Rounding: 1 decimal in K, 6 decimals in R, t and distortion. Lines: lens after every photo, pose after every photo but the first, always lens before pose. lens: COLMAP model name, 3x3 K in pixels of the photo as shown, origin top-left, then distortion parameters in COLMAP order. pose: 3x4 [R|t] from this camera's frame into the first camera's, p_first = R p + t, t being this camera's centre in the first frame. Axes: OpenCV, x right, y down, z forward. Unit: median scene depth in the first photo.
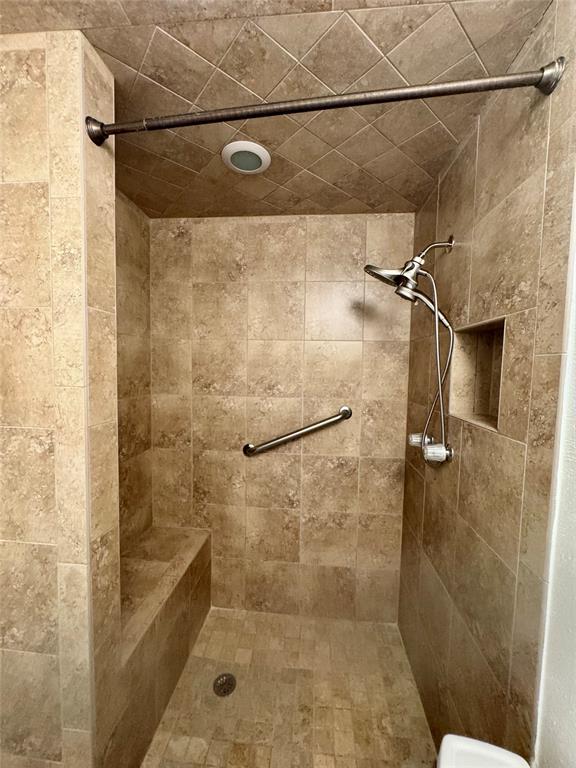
lens RADIAL K [[308.4, 0, 287.8], [0, 308.4, 384.0], [0, 0, 1]] dist [-0.002626, 0.000545]
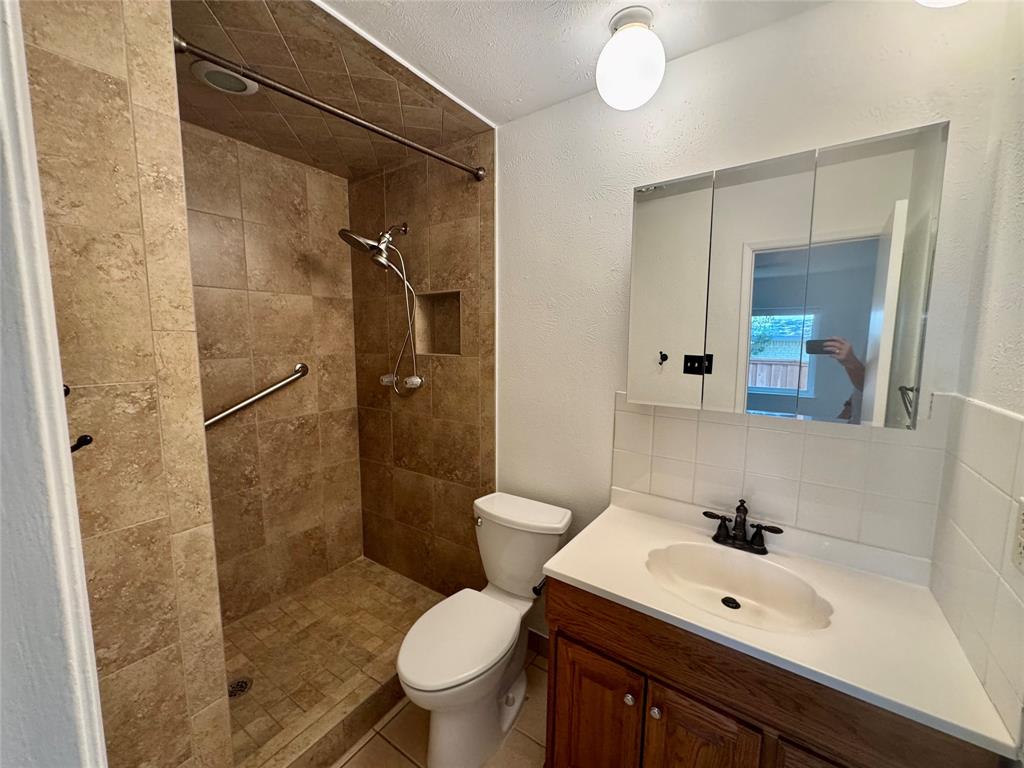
lens RADIAL K [[411.2, 0, 511.9], [0, 411.2, 384.0], [0, 0, 1]] dist [-0.002626, 0.000545]
pose [[0.488540, -0.117059, 0.864654, -0.626189], [0.060015, 0.993121, 0.100542, 0.048778], [-0.870475, 0.002773, 0.492205, -0.210635]]
